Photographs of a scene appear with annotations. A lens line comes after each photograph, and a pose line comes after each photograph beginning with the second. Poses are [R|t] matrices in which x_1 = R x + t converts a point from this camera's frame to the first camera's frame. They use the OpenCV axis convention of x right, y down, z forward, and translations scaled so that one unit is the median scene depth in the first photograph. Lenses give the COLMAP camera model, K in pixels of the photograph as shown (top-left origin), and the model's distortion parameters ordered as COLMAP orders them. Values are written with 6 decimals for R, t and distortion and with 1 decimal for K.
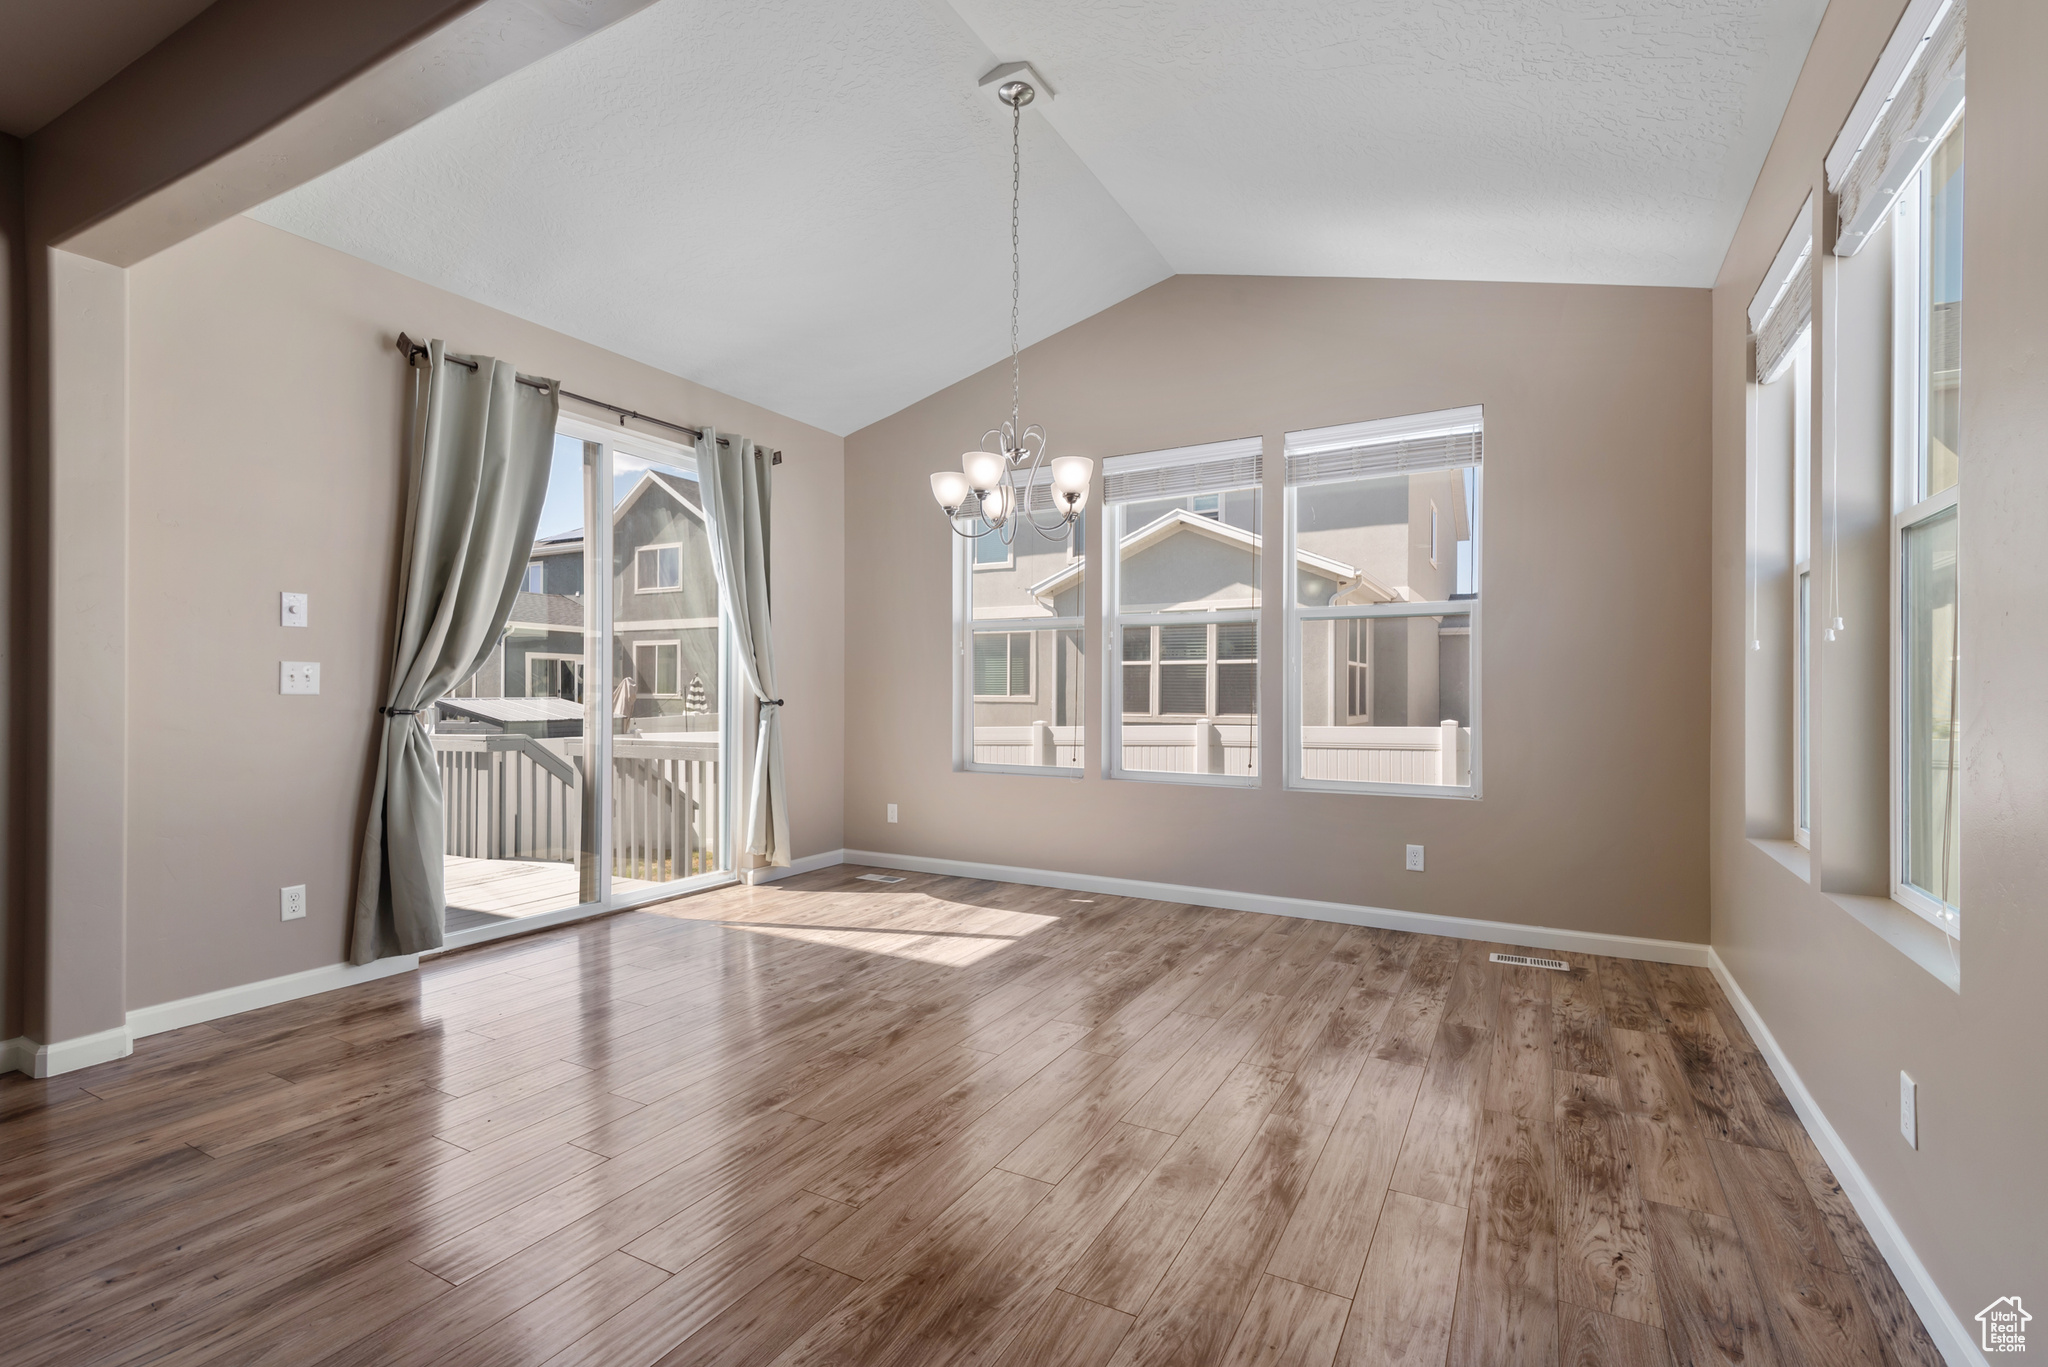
lens RADIAL K [[930.5, 0, 1024.0], [0, 930.5, 683.5], [0, 0, 1]] dist [0.022303, -0.000225]
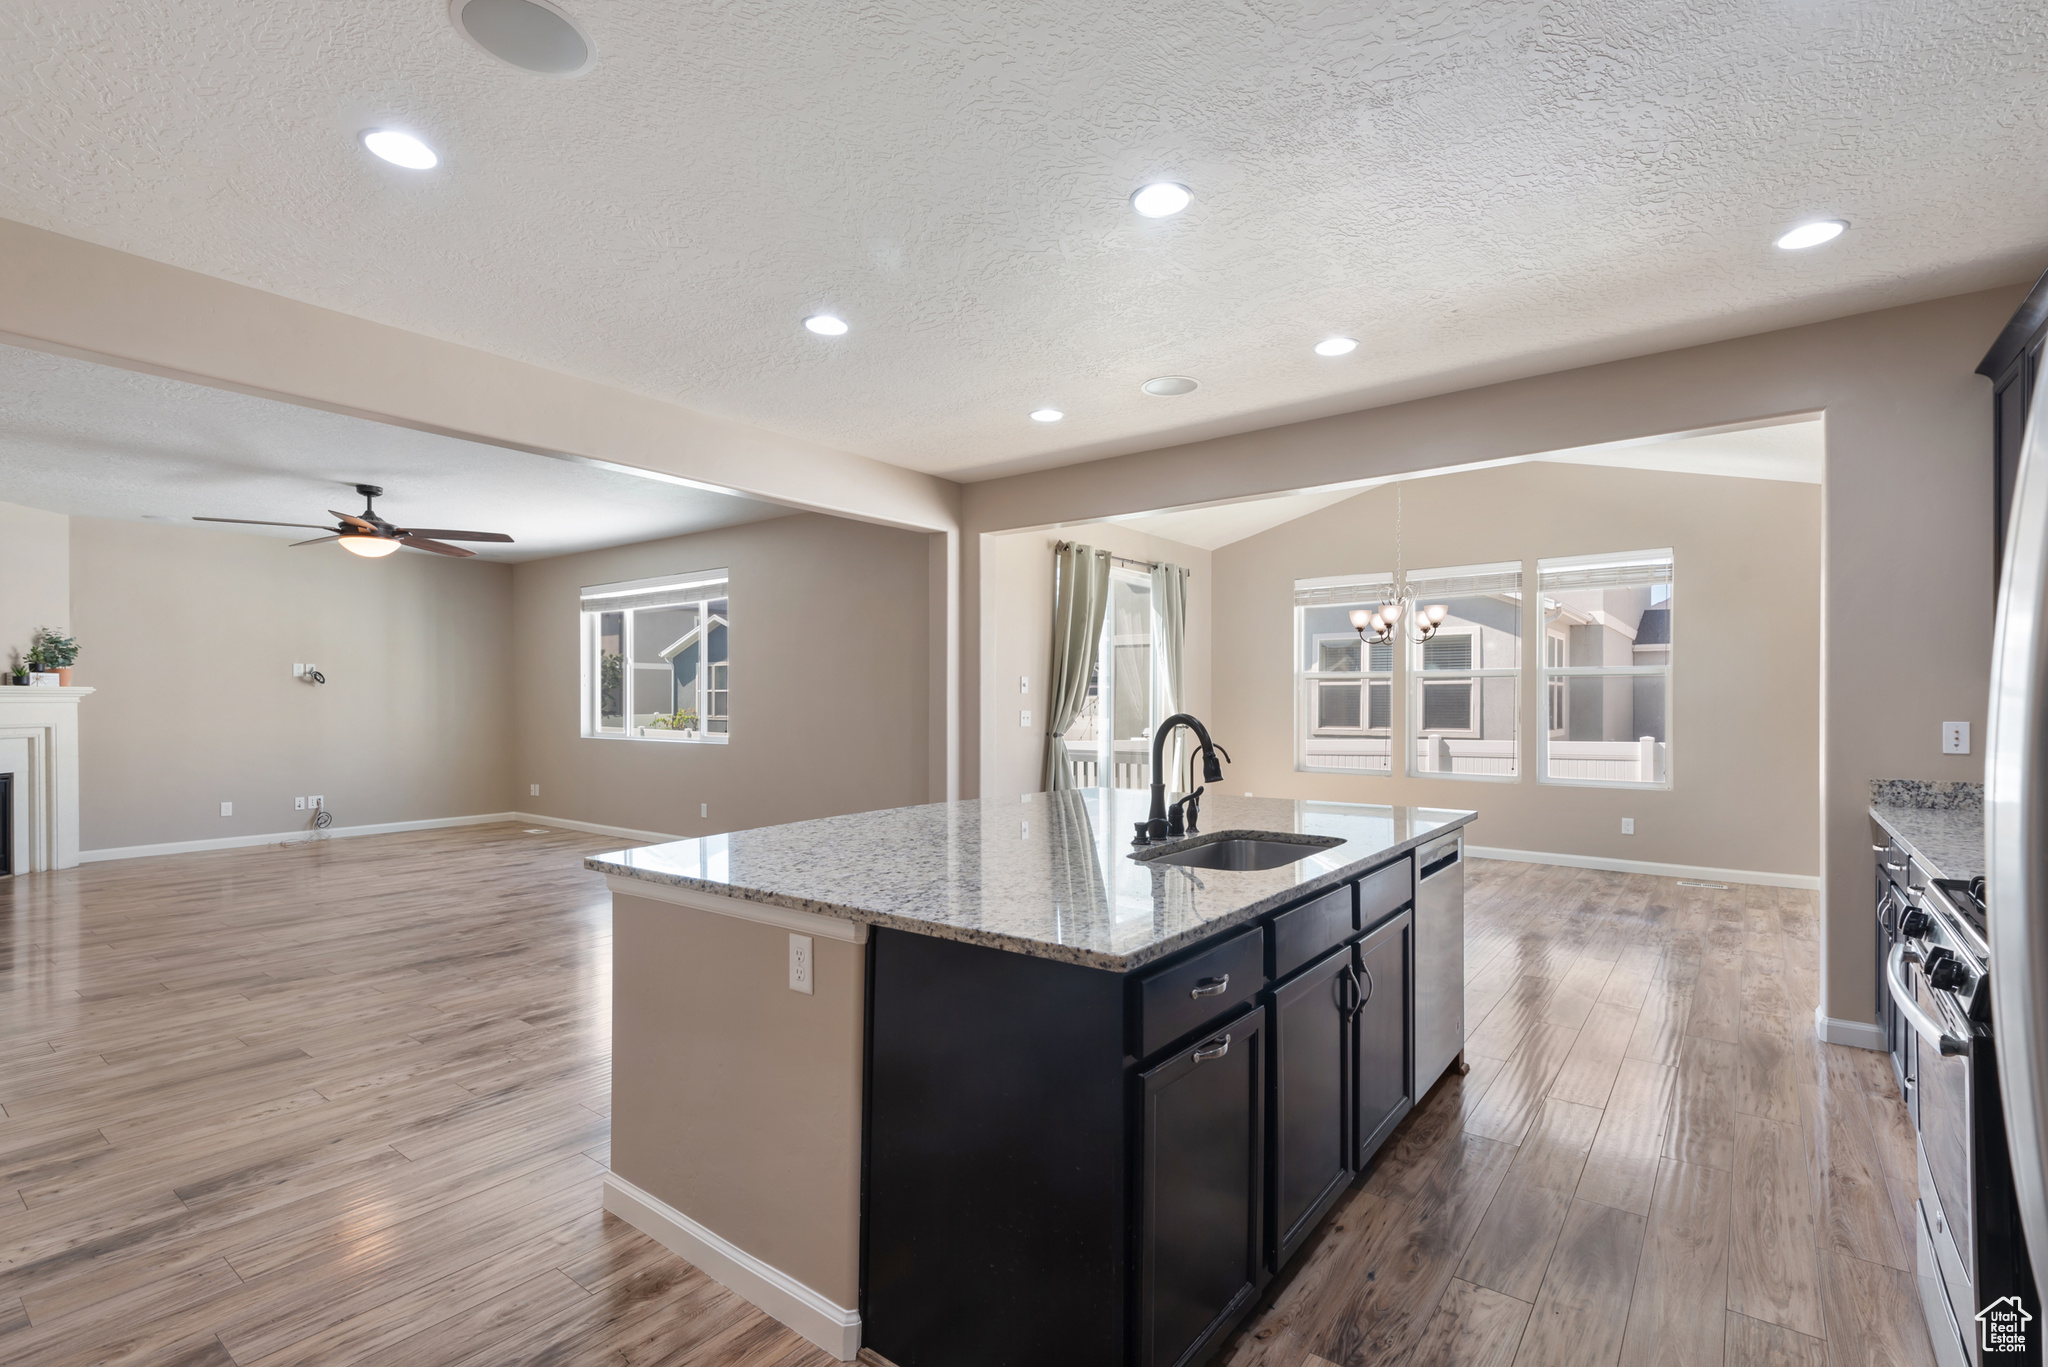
lens RADIAL K [[932.6, 0, 1013.7], [0, 932.6, 696.9], [0, 0, 1]] dist [0.000356, -0.000180]
pose [[0.986443, -0.001204, -0.164101, -0.321477], [0.002276, 0.999977, 0.006345, -0.044521], [0.164090, -0.006633, 0.986423, -0.673826]]
